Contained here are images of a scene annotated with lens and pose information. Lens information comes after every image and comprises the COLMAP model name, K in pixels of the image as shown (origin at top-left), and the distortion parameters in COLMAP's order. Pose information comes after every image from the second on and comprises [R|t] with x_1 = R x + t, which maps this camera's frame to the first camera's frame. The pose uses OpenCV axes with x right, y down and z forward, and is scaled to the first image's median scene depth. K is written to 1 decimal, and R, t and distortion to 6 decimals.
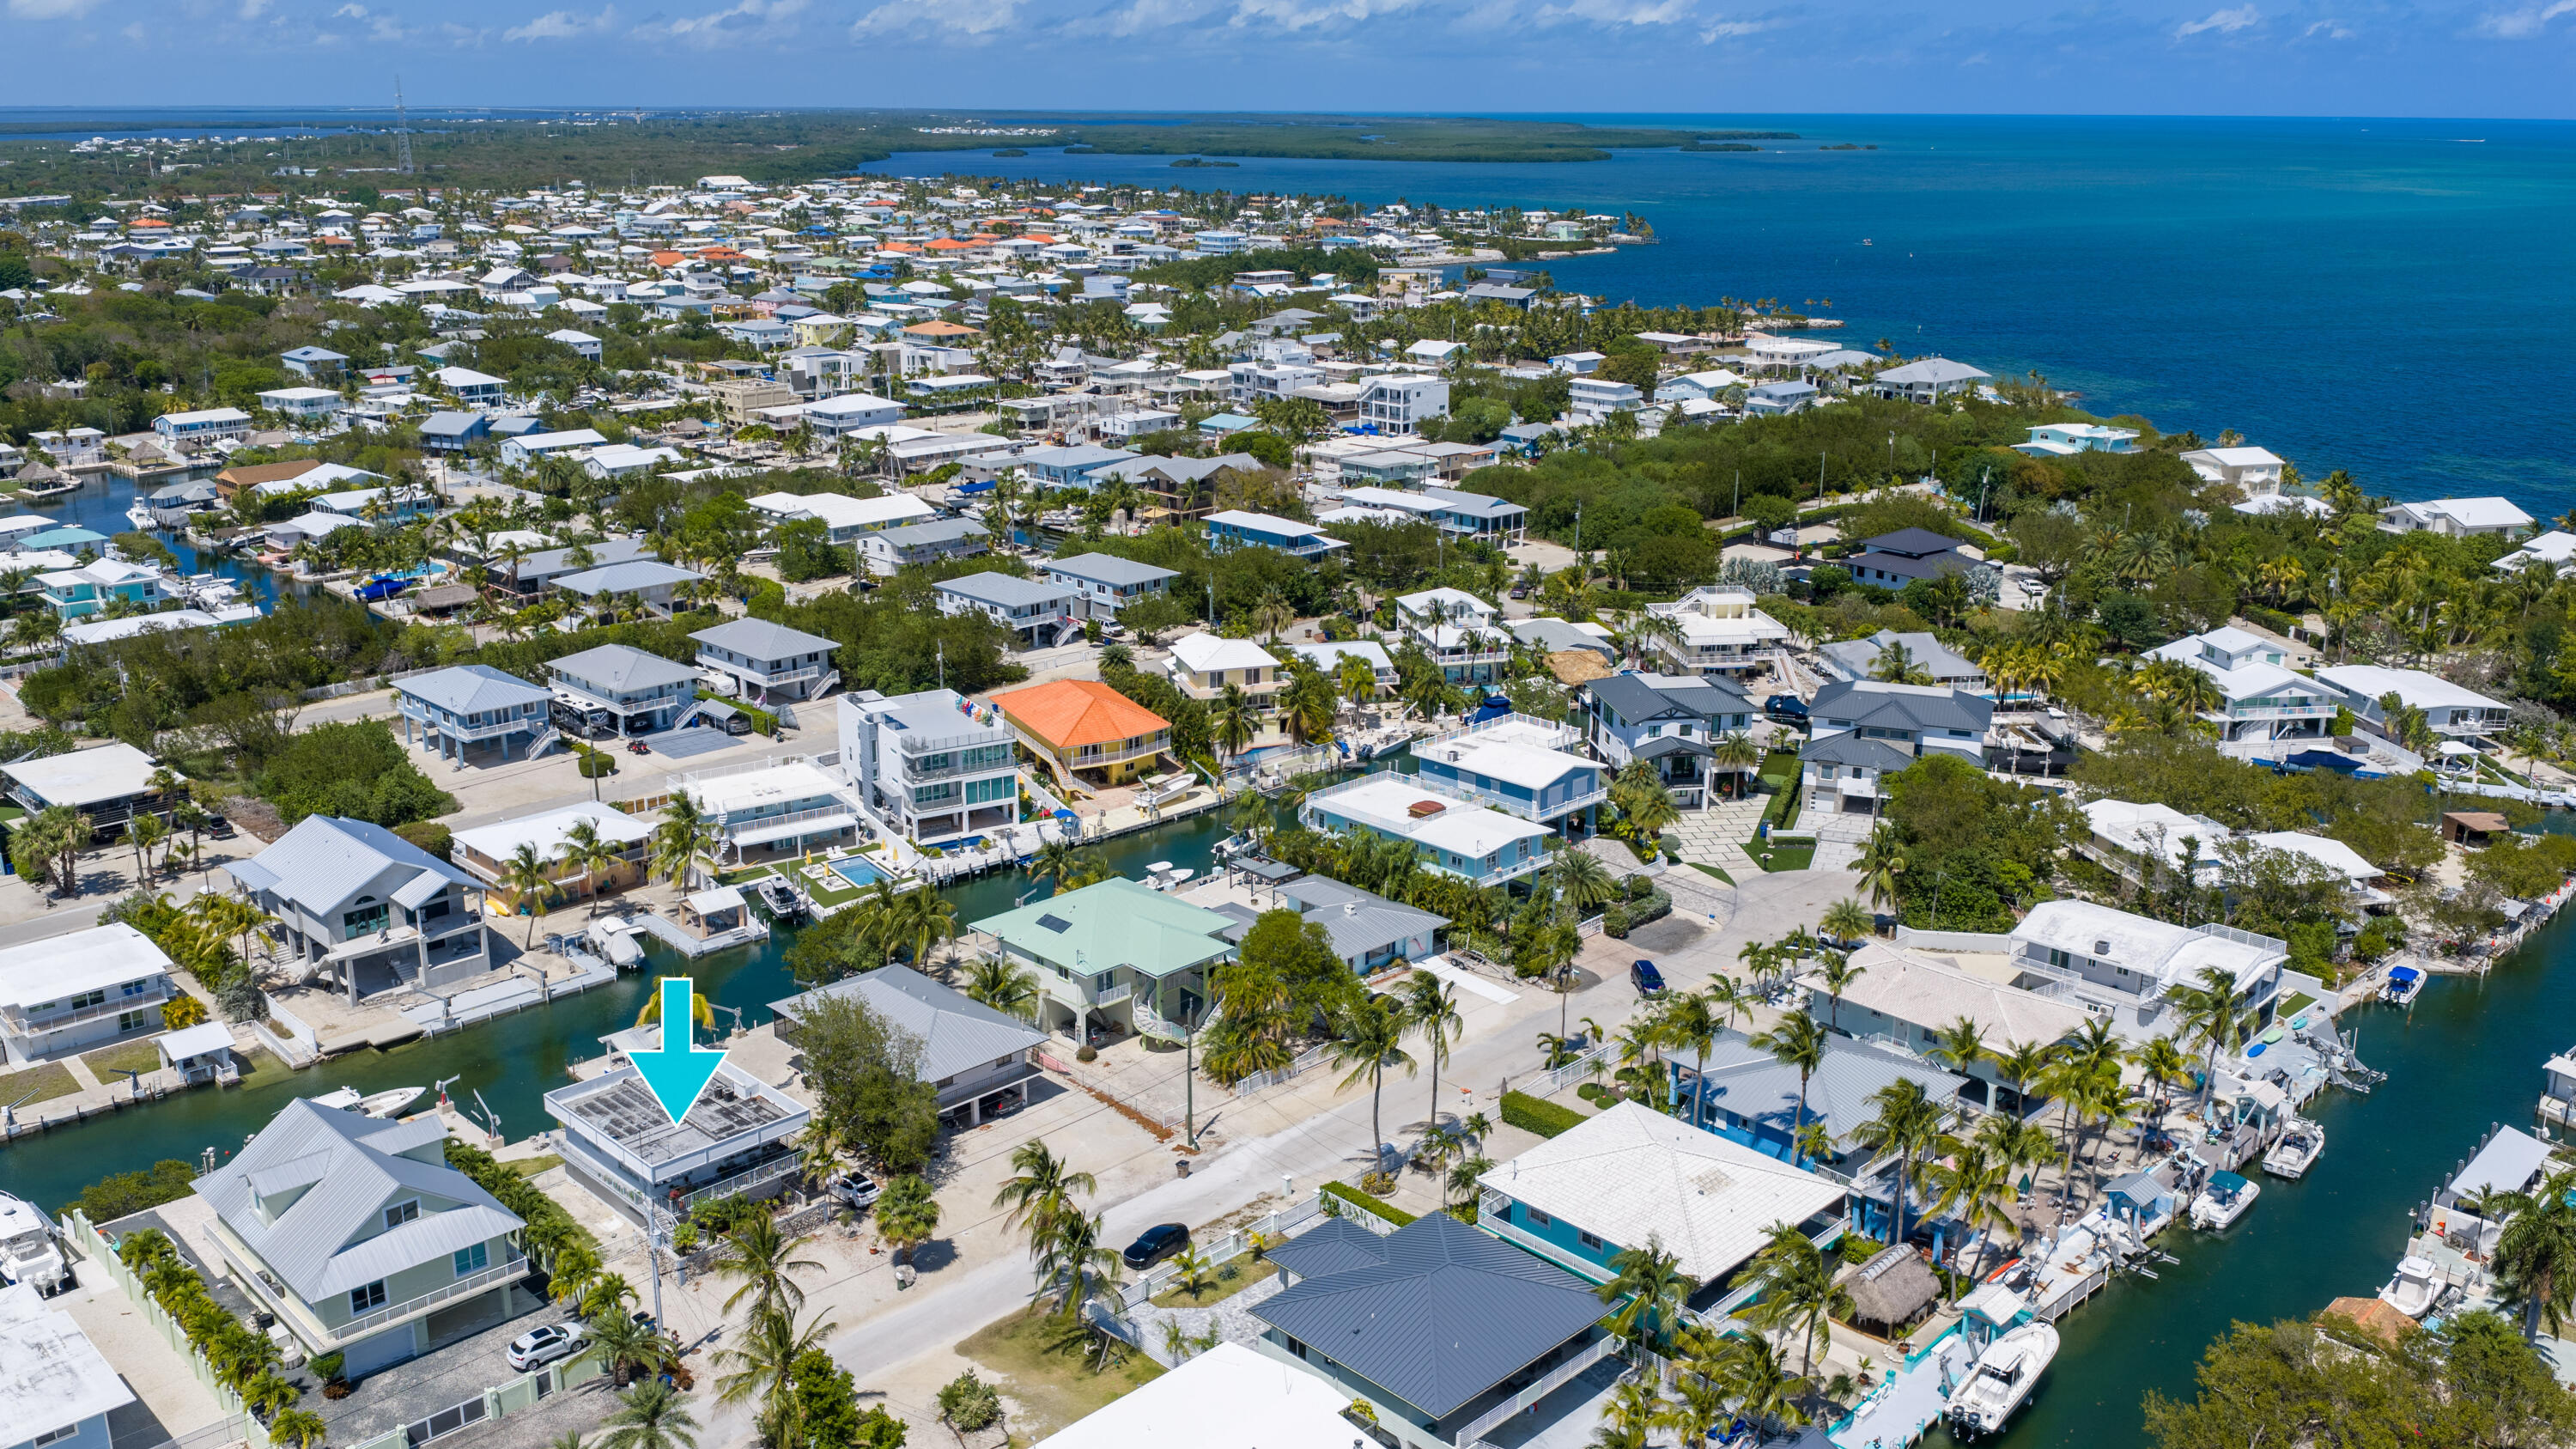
lens RADIAL K [[2131.4, 0, 1297.0], [0, 2131.4, 732.2], [0, 0, 1]] dist [0.031520, -0.069225]
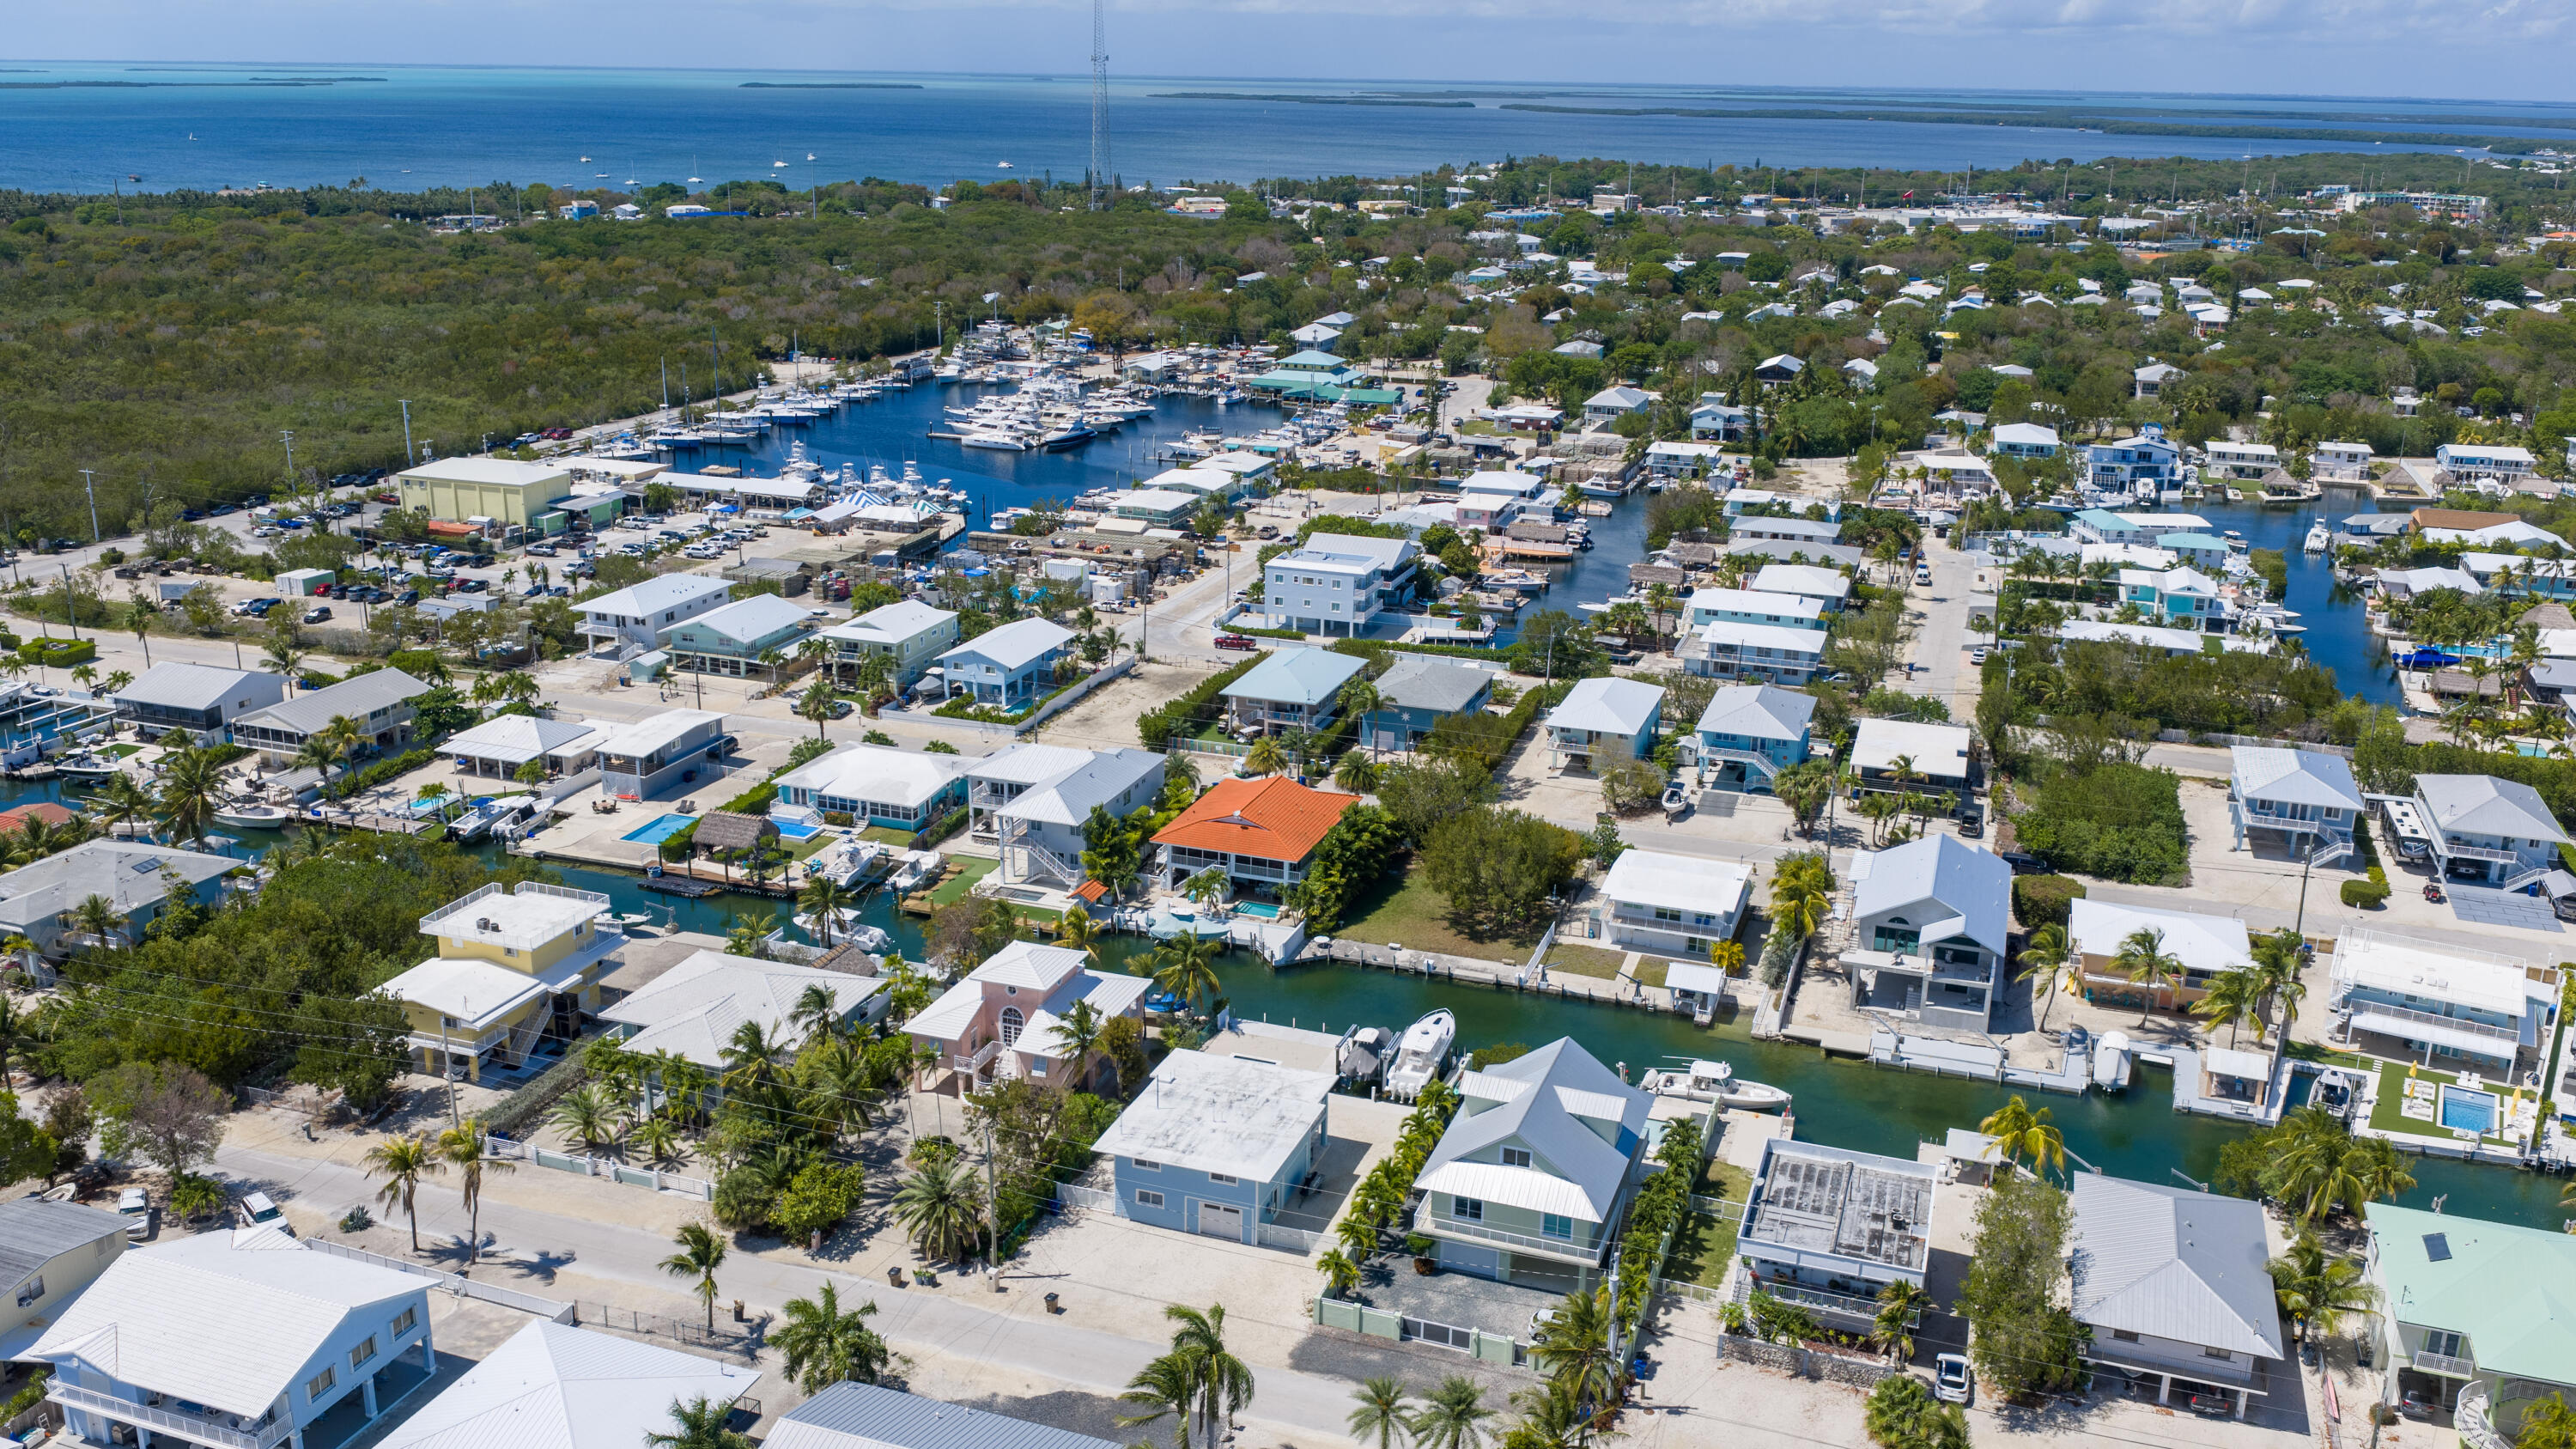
lens RADIAL K [[2131.4, 0, 1297.0], [0, 2131.4, 732.2], [0, 0, 1]] dist [0.031520, -0.069225]
pose [[0.437152, 0.269518, -0.858055, 0.301833], [-0.268565, 0.949634, 0.161458, -0.096807], [0.858354, 0.159862, 0.487517, 0.208521]]
